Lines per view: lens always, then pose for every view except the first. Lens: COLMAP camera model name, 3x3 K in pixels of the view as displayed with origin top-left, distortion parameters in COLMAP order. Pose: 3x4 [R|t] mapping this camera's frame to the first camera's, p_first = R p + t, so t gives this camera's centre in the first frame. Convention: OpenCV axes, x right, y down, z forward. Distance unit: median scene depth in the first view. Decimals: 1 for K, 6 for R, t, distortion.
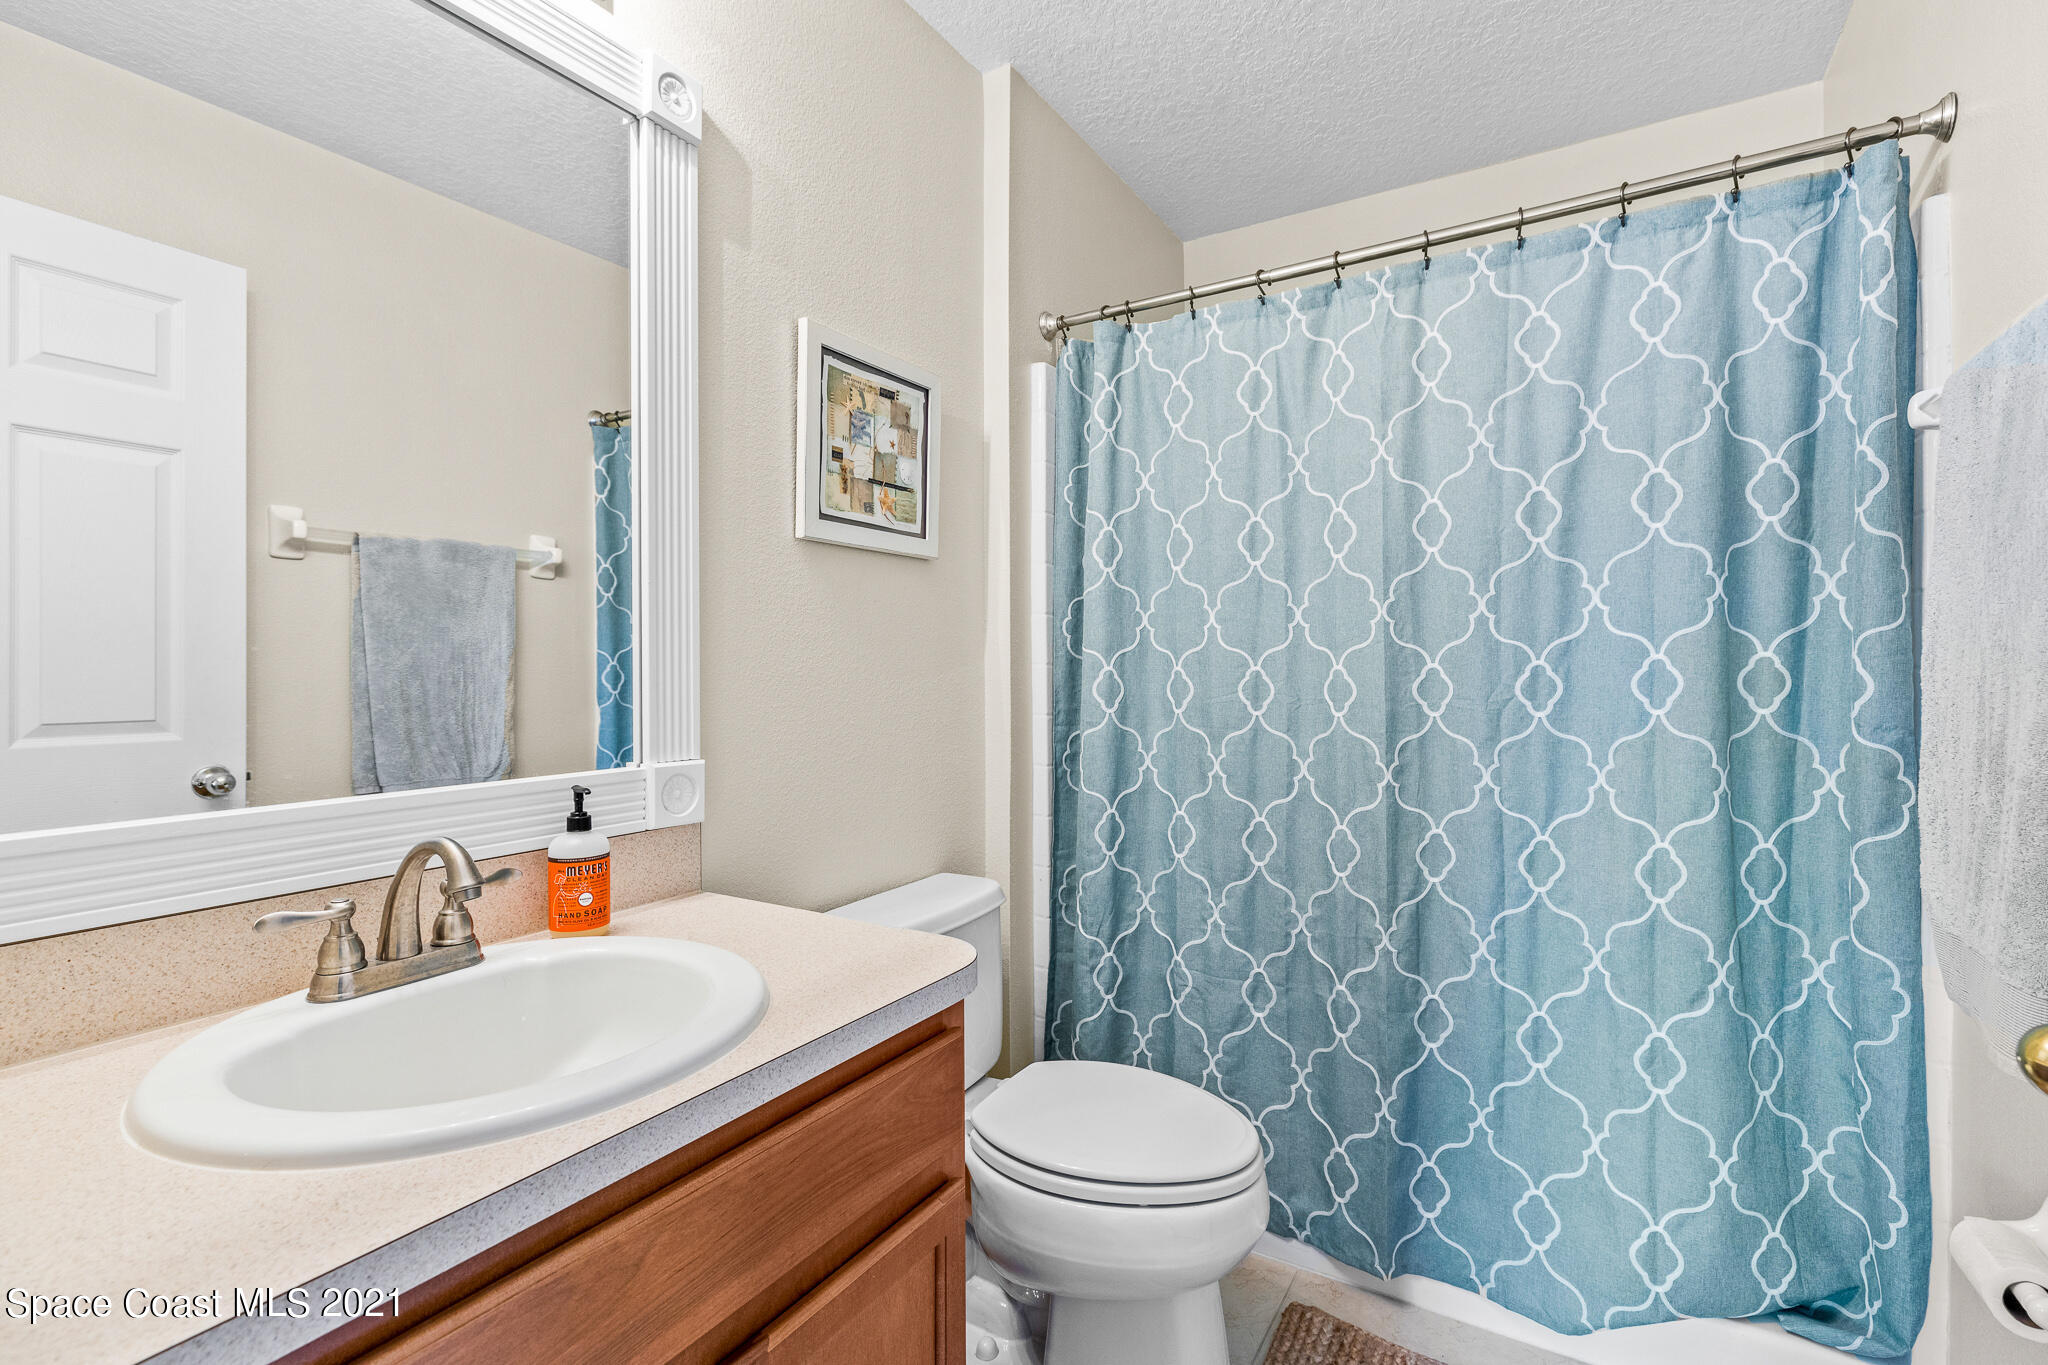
lens RADIAL K [[903.7, 0, 1031.4], [0, 903.7, 670.8], [0, 0, 1]] dist [0.036211, 0.000065]
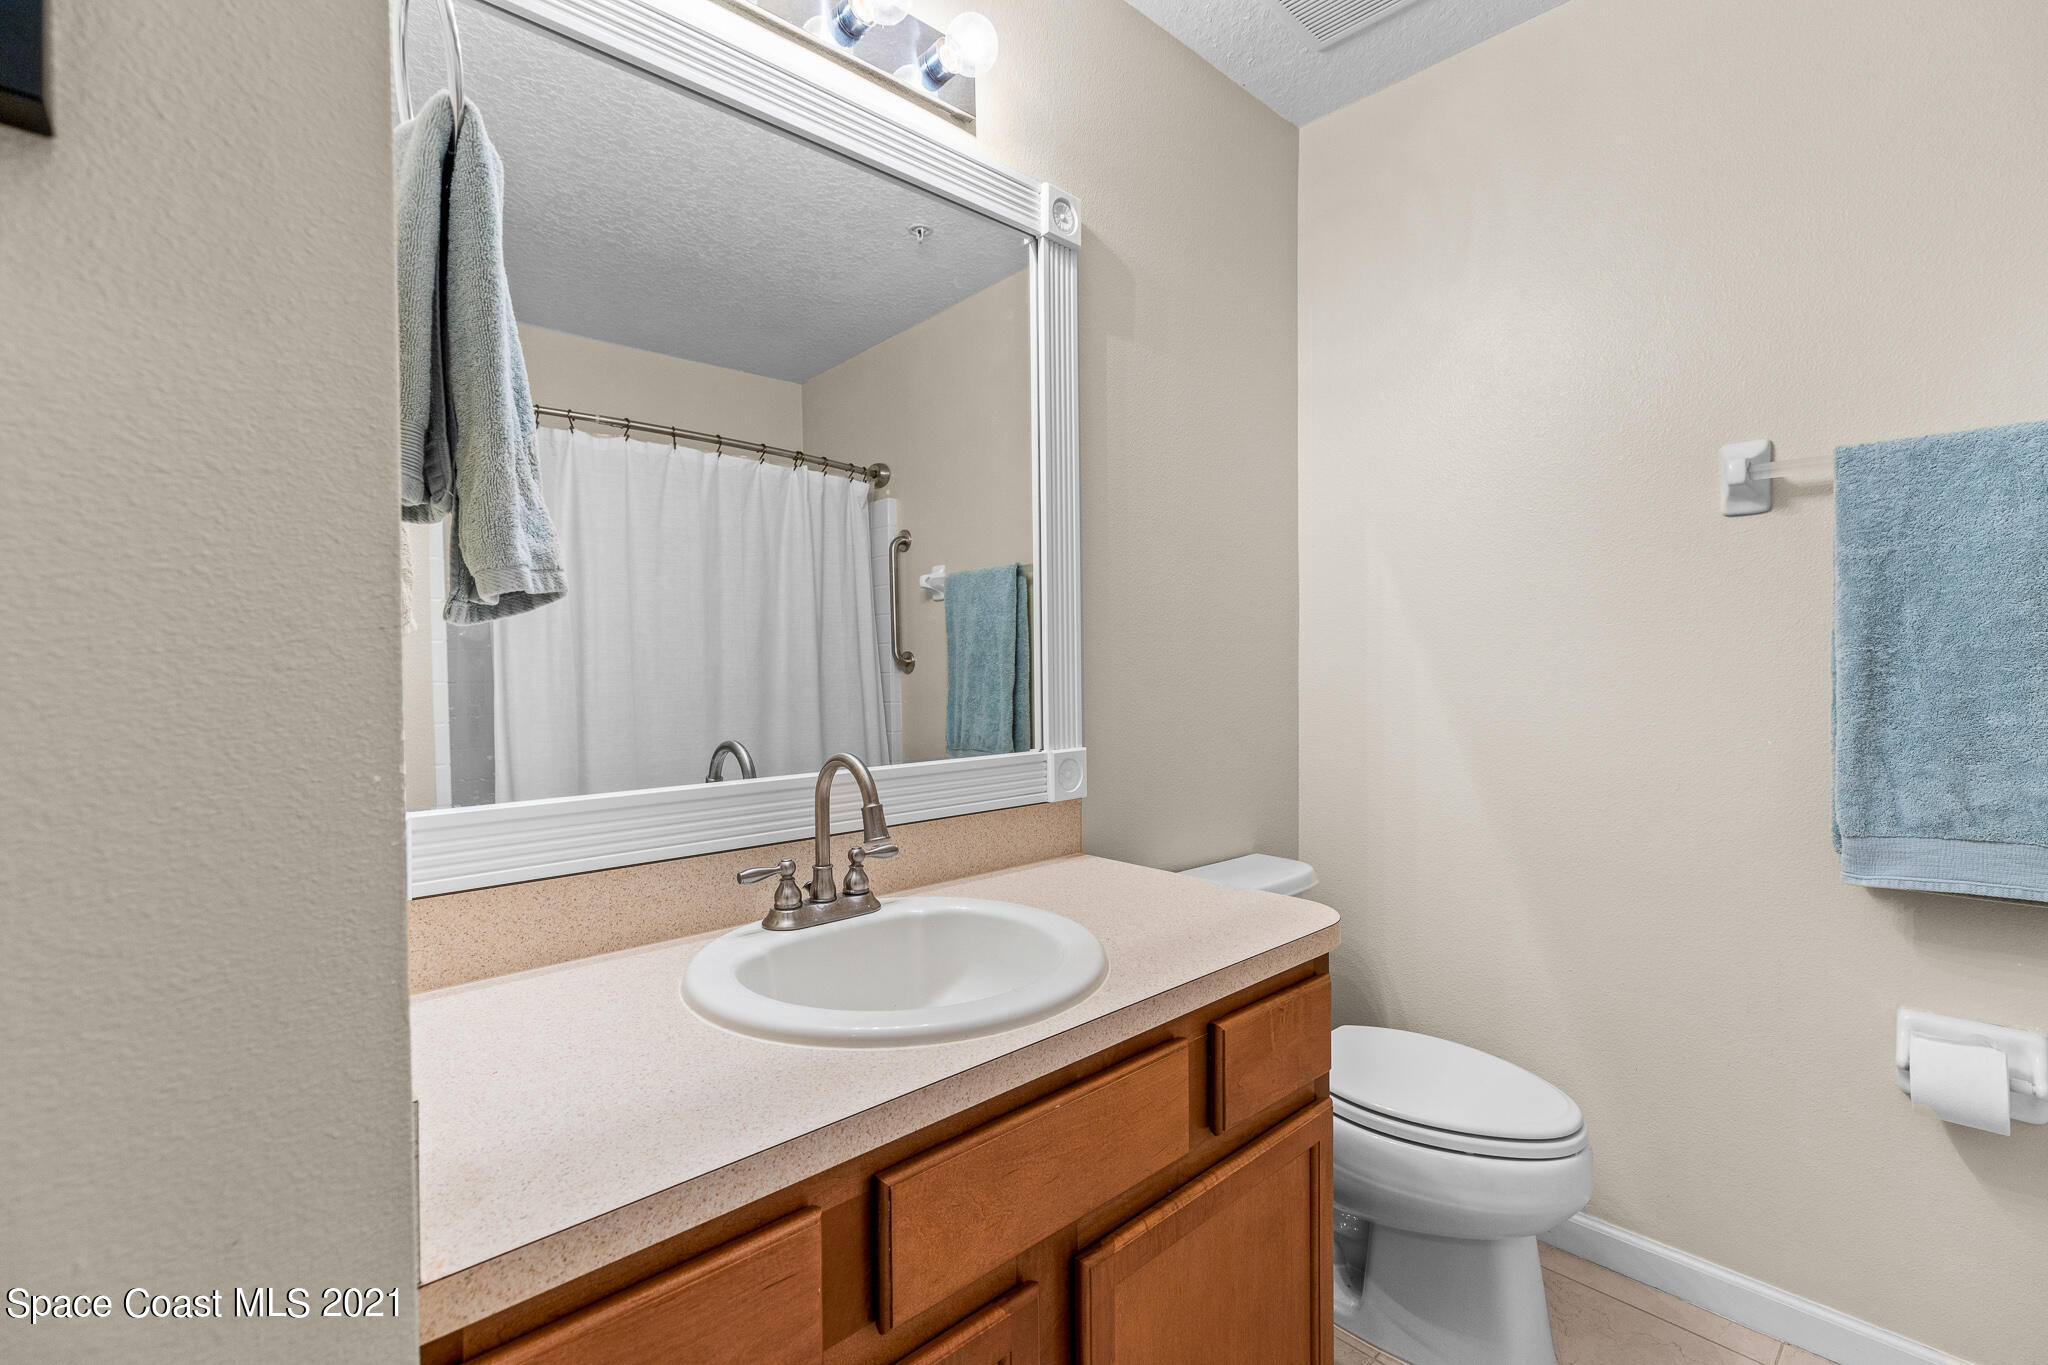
lens RADIAL K [[915.4, 0, 1023.0], [0, 915.4, 672.8], [0, 0, 1]] dist [0.002062, -0.000110]
pose [[0.967836, -0.007612, -0.251467, -0.129240], [0.007372, 0.999971, -0.001897, -0.001468], [0.251474, -0.000018, 0.967864, -0.214398]]
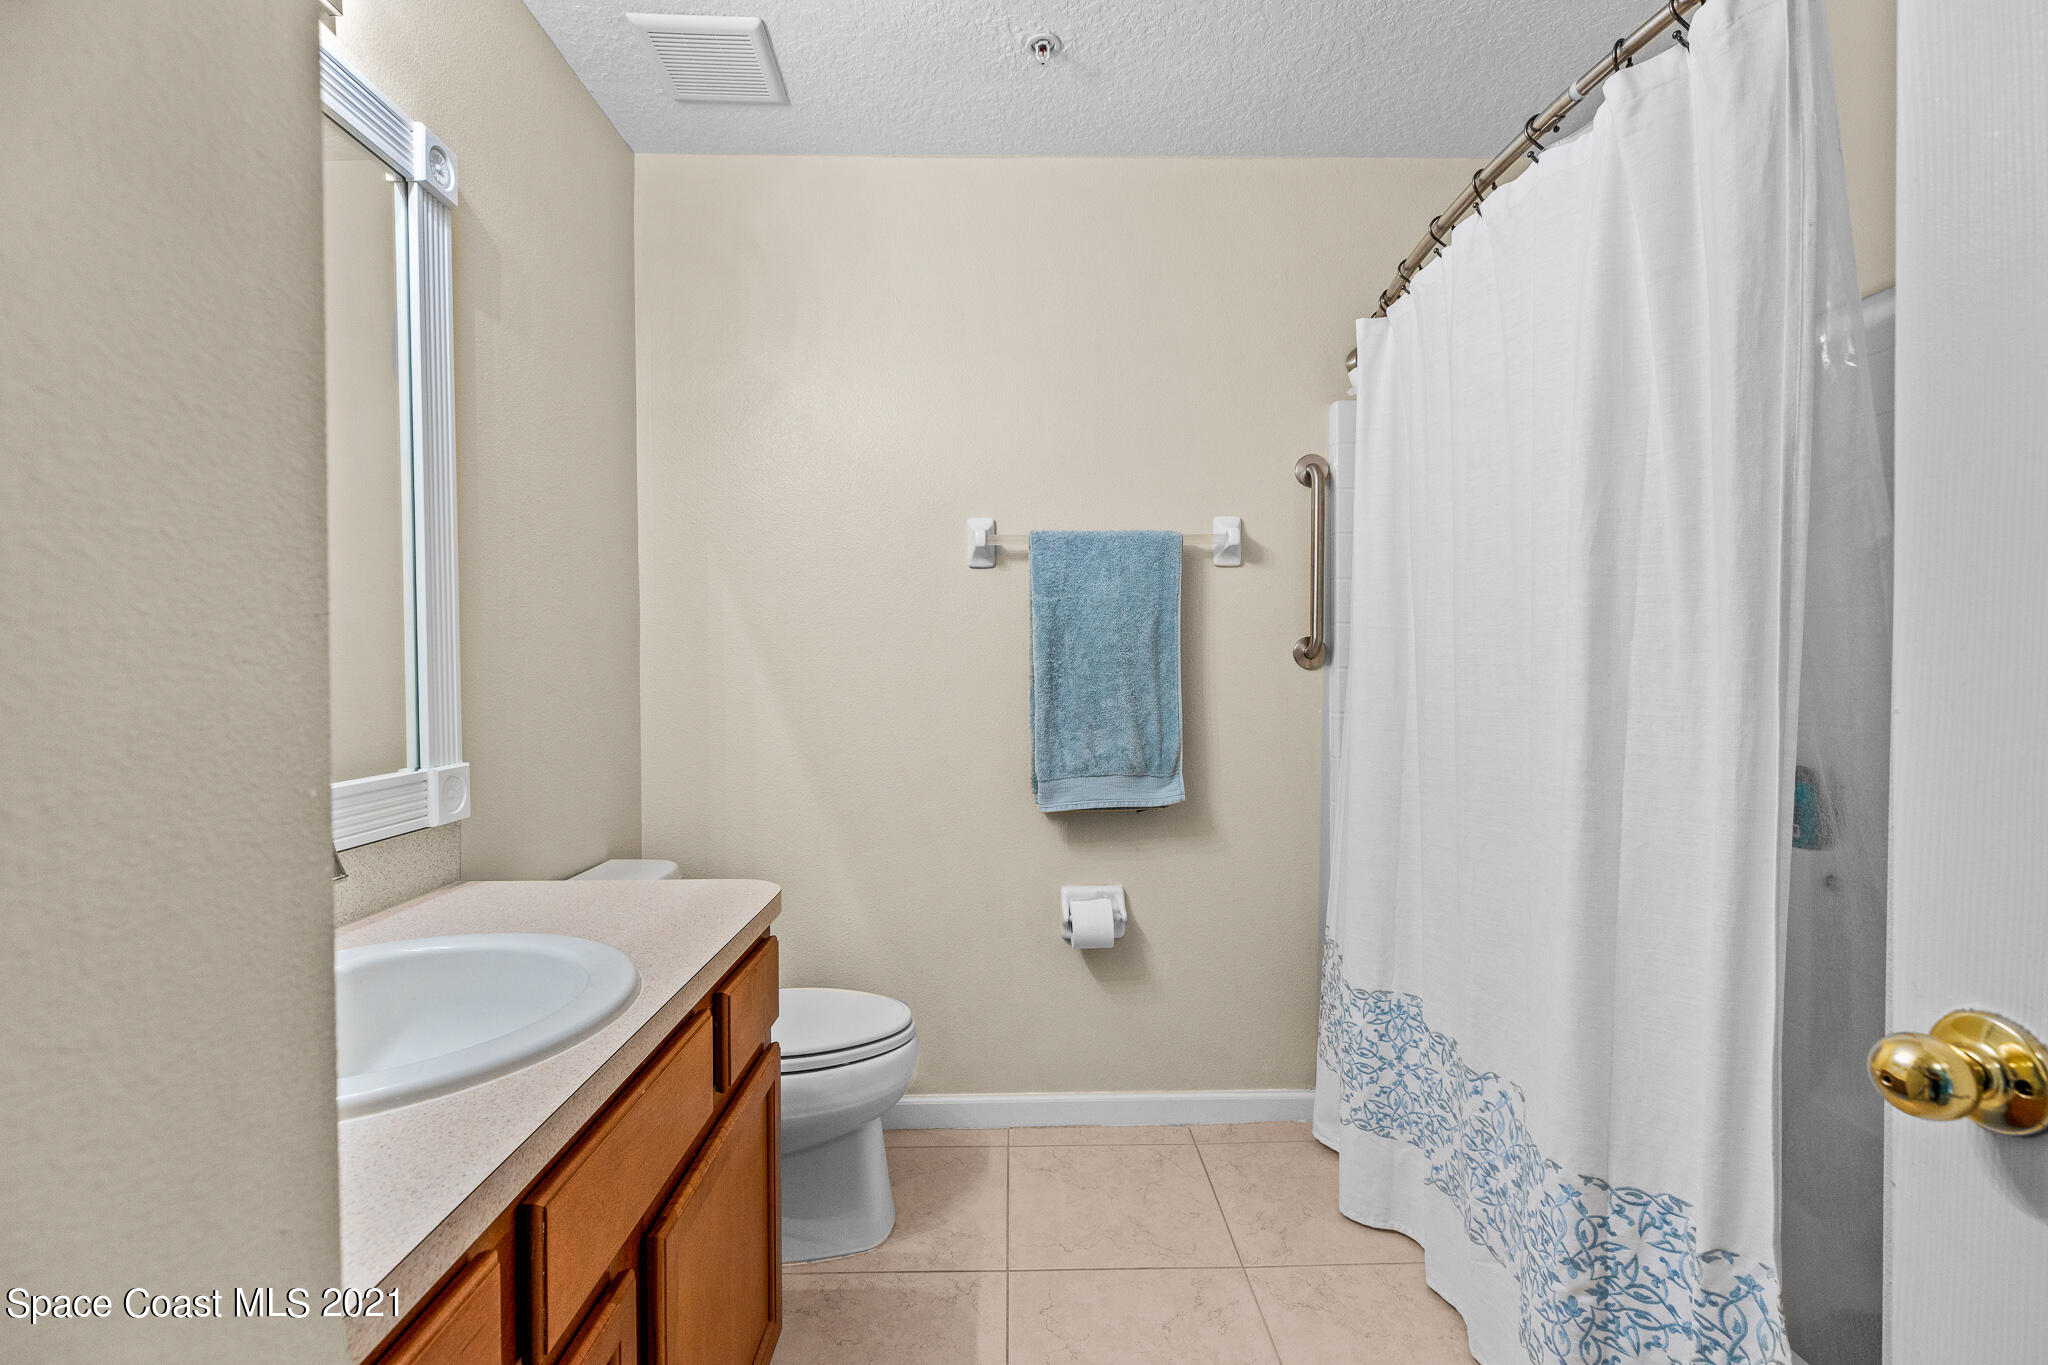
lens RADIAL K [[919.7, 0, 1025.4], [0, 919.7, 667.8], [0, 0, 1]] dist [0.002006, 0.000247]
pose [[0.829028, -0.007360, 0.559158, -0.418569], [0.014532, 0.999859, -0.008384, 0.001726], [-0.559018, 0.015076, 0.829019, -0.306880]]
